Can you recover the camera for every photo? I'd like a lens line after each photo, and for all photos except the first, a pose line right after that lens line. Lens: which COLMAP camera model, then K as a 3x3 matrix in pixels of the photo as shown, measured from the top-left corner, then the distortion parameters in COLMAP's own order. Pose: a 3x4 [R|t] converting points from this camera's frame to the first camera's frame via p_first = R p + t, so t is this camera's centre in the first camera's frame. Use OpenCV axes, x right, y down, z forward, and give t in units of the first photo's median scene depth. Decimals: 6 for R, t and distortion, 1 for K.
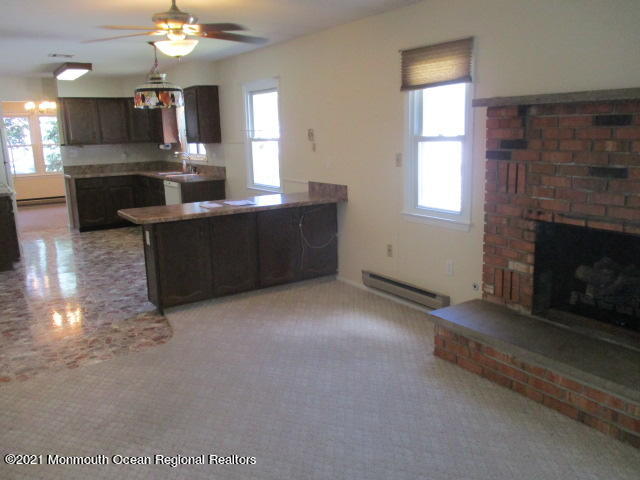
lens RADIAL K [[538.6, 0, 326.0], [0, 538.6, 238.3], [0, 0, 1]] dist [-0.015738, -0.017722]
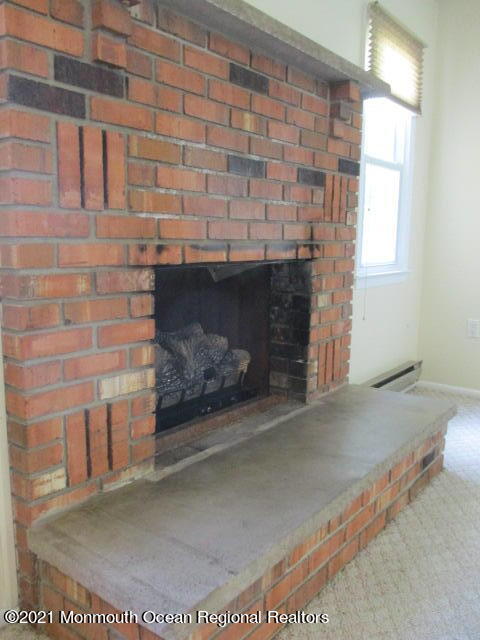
lens RADIAL K [[538.6, 0, 238.2], [0, 538.6, 322.1], [0, 0, 1]] dist [-0.015738, -0.017722]
pose [[-0.309169, -0.134856, 0.941397, -0.063923], [0.178000, 0.964195, 0.196580, -0.061962], [-0.934201, 0.228345, -0.274095, 1.023104]]
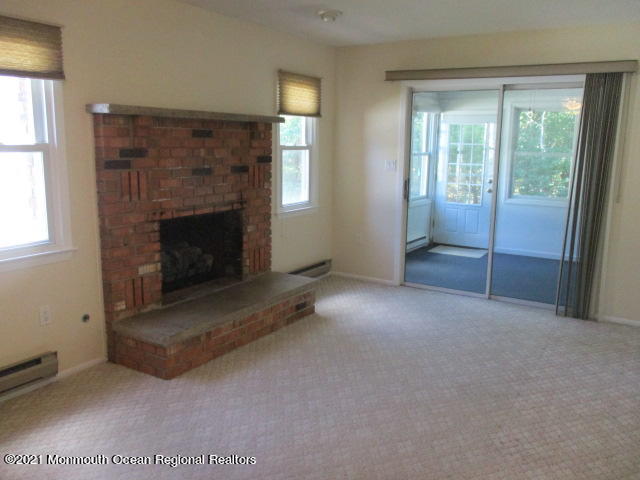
lens RADIAL K [[538.6, 0, 321.2], [0, 538.6, 237.8], [0, 0, 1]] dist [-0.015738, -0.017722]
pose [[-0.408641, -0.147953, 0.900623, -0.719923], [0.169837, 0.957212, 0.234310, -0.194406], [-0.896754, 0.248708, -0.366028, 1.067903]]
